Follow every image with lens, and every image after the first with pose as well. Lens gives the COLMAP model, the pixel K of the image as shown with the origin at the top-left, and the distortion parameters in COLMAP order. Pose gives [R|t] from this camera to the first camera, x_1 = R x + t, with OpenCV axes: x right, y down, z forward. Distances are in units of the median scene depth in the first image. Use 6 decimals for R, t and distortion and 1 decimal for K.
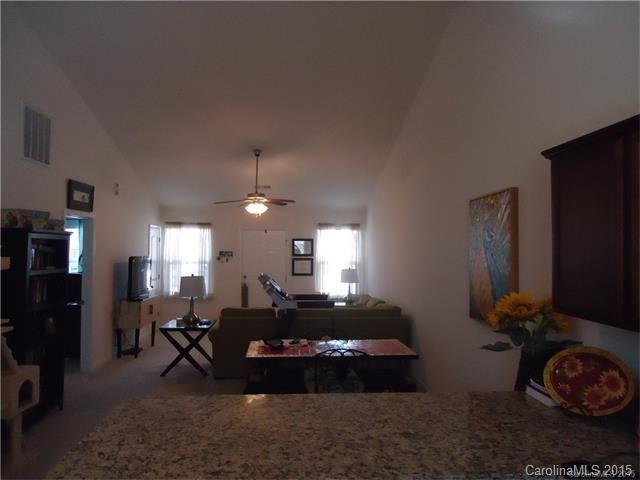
lens RADIAL K [[466.5, 0, 321.0], [0, 466.5, 237.9], [0, 0, 1]] dist [-0.000076, 0.000638]
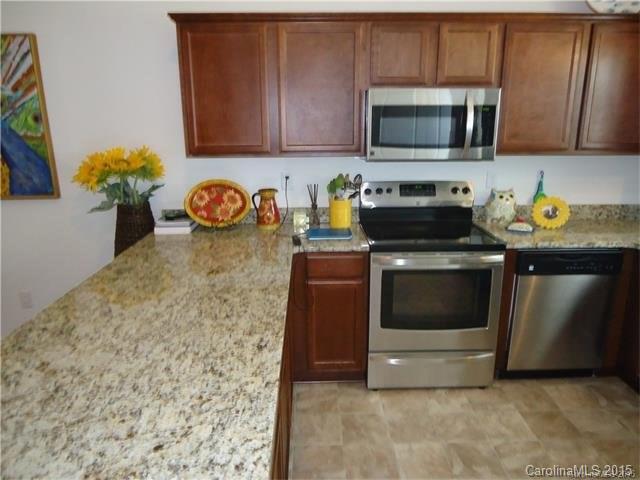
lens RADIAL K [[466.5, 0, 321.0], [0, 466.5, 237.9], [0, 0, 1]] dist [-0.000076, 0.000638]
pose [[0.040945, -0.253060, 0.966584, -0.472487], [-0.011702, 0.967207, 0.253719, 0.031150], [-0.999093, -0.021699, 0.036641, 0.388132]]
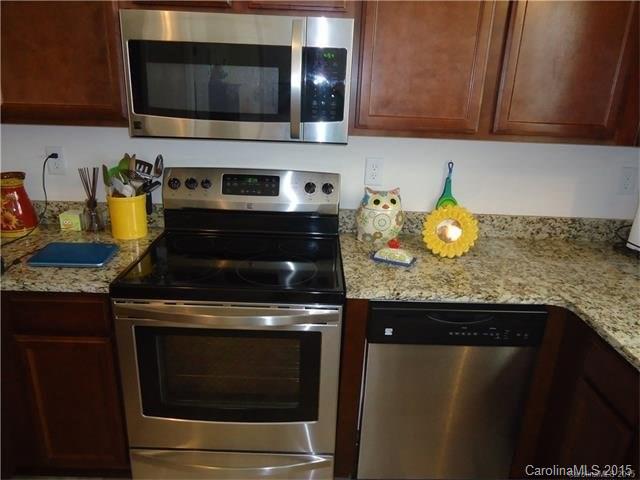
lens RADIAL K [[466.5, 0, 321.0], [0, 466.5, 237.9], [0, 0, 1]] dist [-0.000076, 0.000638]
pose [[0.057808, -0.320370, 0.945527, -0.137625], [-0.050723, 0.944945, 0.323274, 0.039662], [-0.997038, -0.066648, 0.038376, 0.128517]]
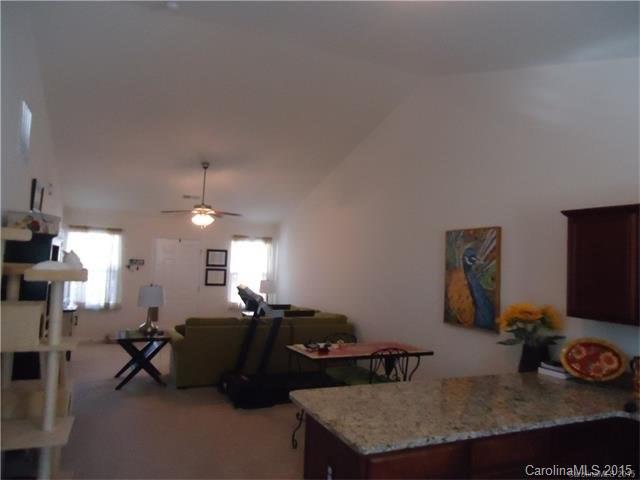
lens RADIAL K [[470.2, 0, 320.0], [0, 470.2, 240.0], [0, 0, 1]] dist [0.005630, 0.002355]
pose [[0.933257, 0.049934, 0.355722, -0.530119], [-0.044363, 0.998732, -0.023805, -0.012153], [-0.356460, 0.006435, 0.934289, -0.099581]]
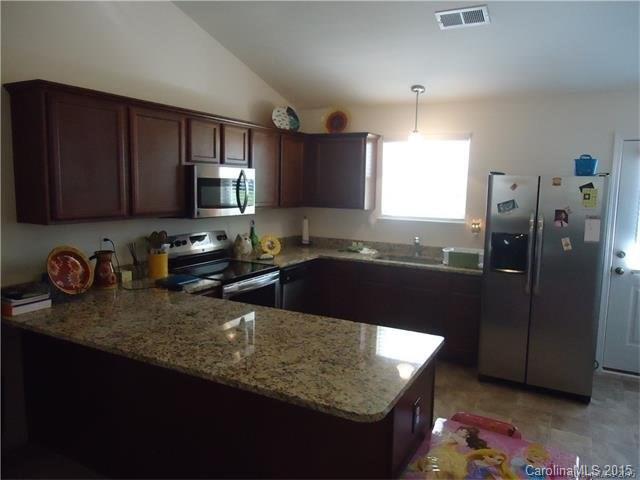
lens RADIAL K [[466.5, 0, 321.0], [0, 466.5, 237.9], [0, 0, 1]] dist [-0.000076, 0.000638]
pose [[-0.845108, -0.086214, 0.527598, -0.448472], [-0.034557, 0.993656, 0.107019, 0.026902], [-0.533477, 0.072211, -0.842726, 1.050803]]
